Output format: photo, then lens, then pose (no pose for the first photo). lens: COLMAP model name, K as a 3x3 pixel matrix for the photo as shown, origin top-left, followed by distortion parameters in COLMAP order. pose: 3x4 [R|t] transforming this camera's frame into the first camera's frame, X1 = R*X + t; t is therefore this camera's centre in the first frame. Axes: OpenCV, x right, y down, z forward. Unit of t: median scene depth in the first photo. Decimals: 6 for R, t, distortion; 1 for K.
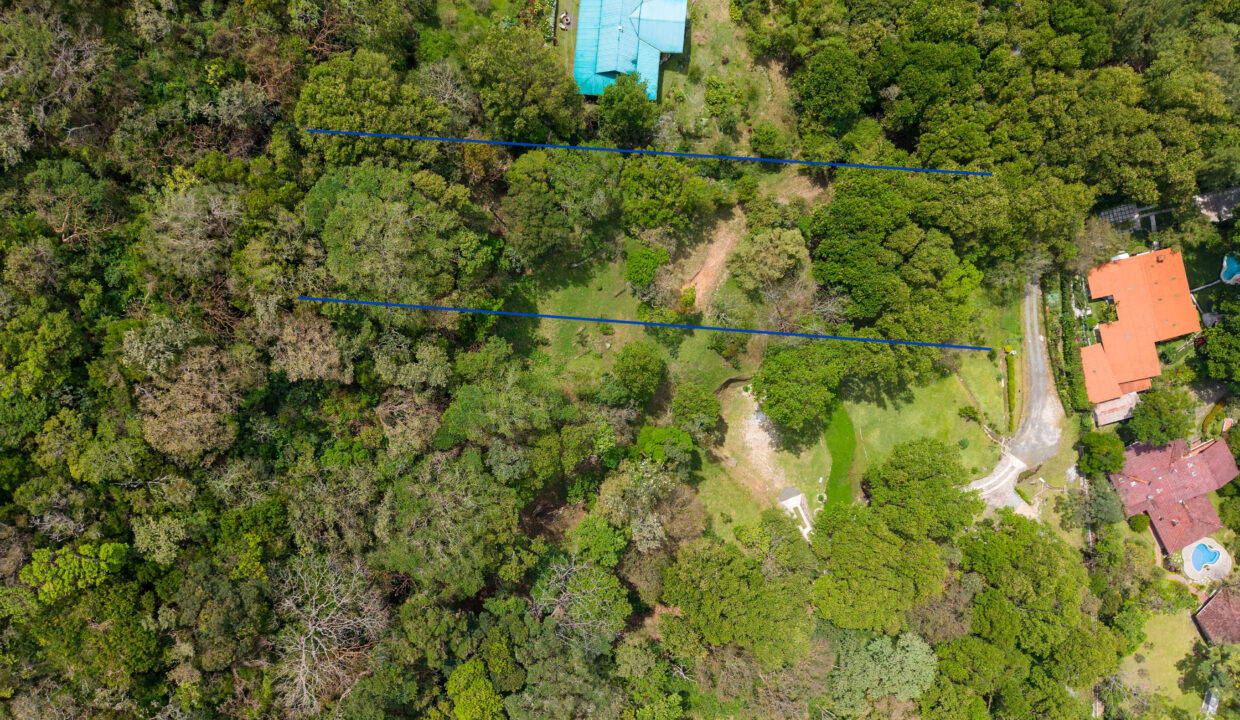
lens RADIAL K [[831.1, 0, 608.3], [0, 831.1, 367.6], [0, 0, 1]] dist [0.004307, -0.008653]
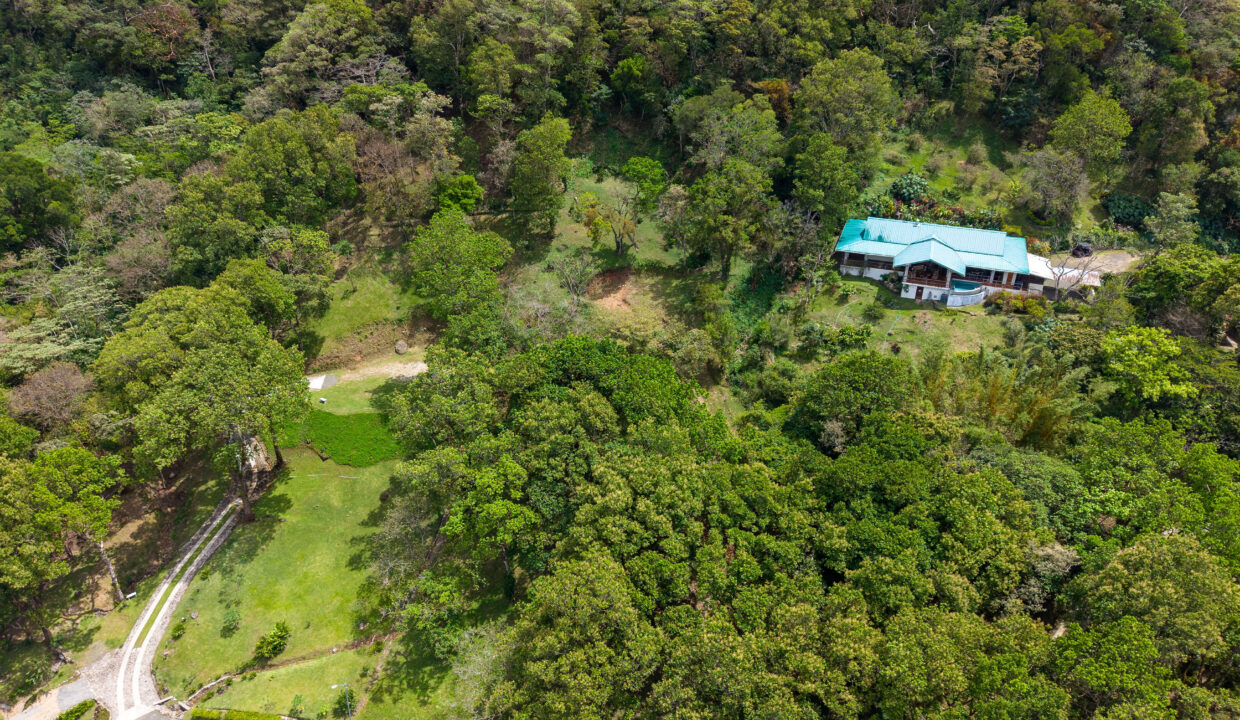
lens RADIAL K [[831.1, 0, 618.8], [0, 831.1, 360.0], [0, 0, 1]] dist [0.004307, -0.008653]
pose [[-0.264862, 0.491946, -0.829360, 0.817157], [-0.964283, -0.133021, 0.229048, -0.295783], [0.002357, 0.860404, 0.509608, 0.617255]]
